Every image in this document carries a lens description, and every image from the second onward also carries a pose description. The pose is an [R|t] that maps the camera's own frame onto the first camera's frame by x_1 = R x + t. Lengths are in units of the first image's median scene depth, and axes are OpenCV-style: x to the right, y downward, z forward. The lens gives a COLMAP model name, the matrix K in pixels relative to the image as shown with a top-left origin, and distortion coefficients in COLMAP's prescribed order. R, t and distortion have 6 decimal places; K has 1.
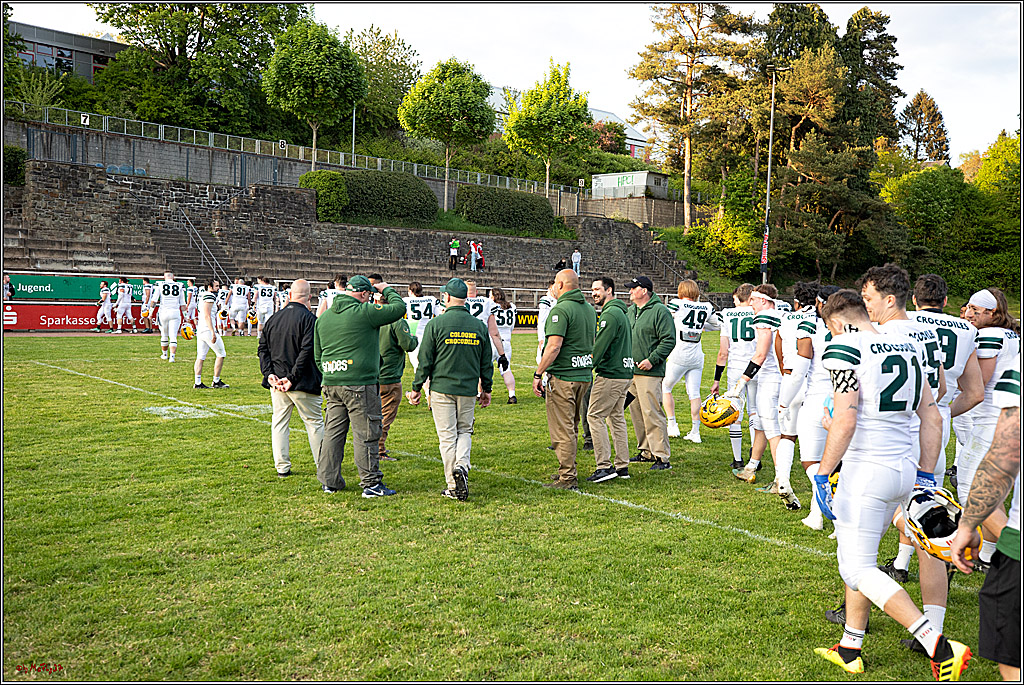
lens RADIAL K [[948.4, 0, 505.5], [0, 948.4, 343.5], [0, 0, 1]] dist [0.050363, 0.000000]
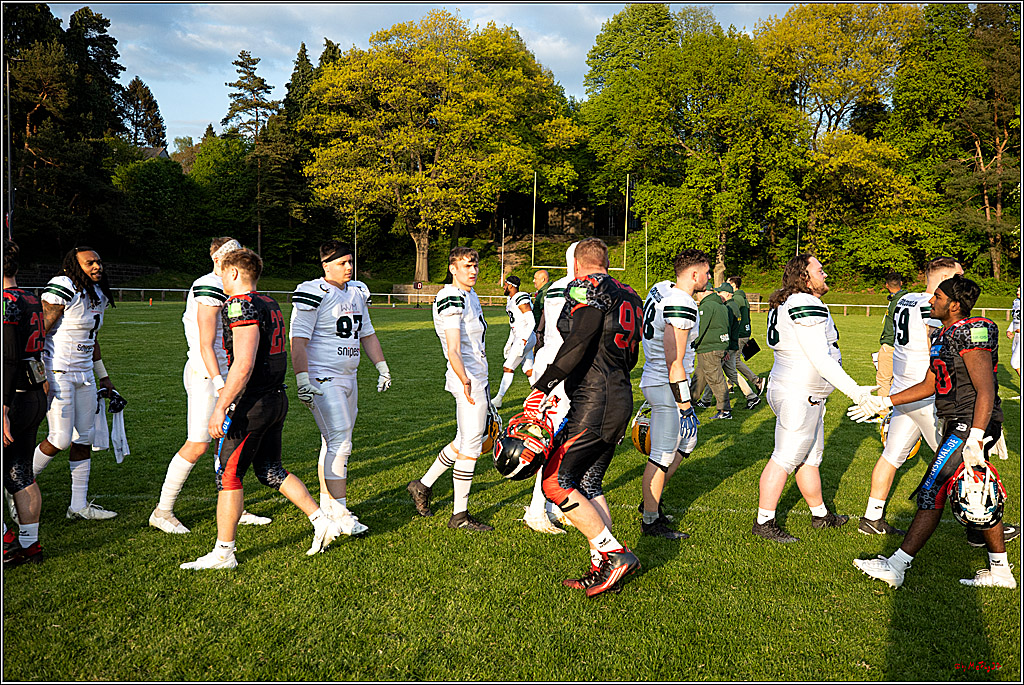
lens RADIAL K [[948.4, 0, 510.1], [0, 948.4, 338.1], [0, 0, 1]] dist [0.050363, 0.000000]
pose [[0.715567, -0.051021, 0.696679, -0.062116], [0.037153, 0.998697, 0.034979, 0.005519], [-0.697556, 0.000854, 0.716530, -0.119308]]
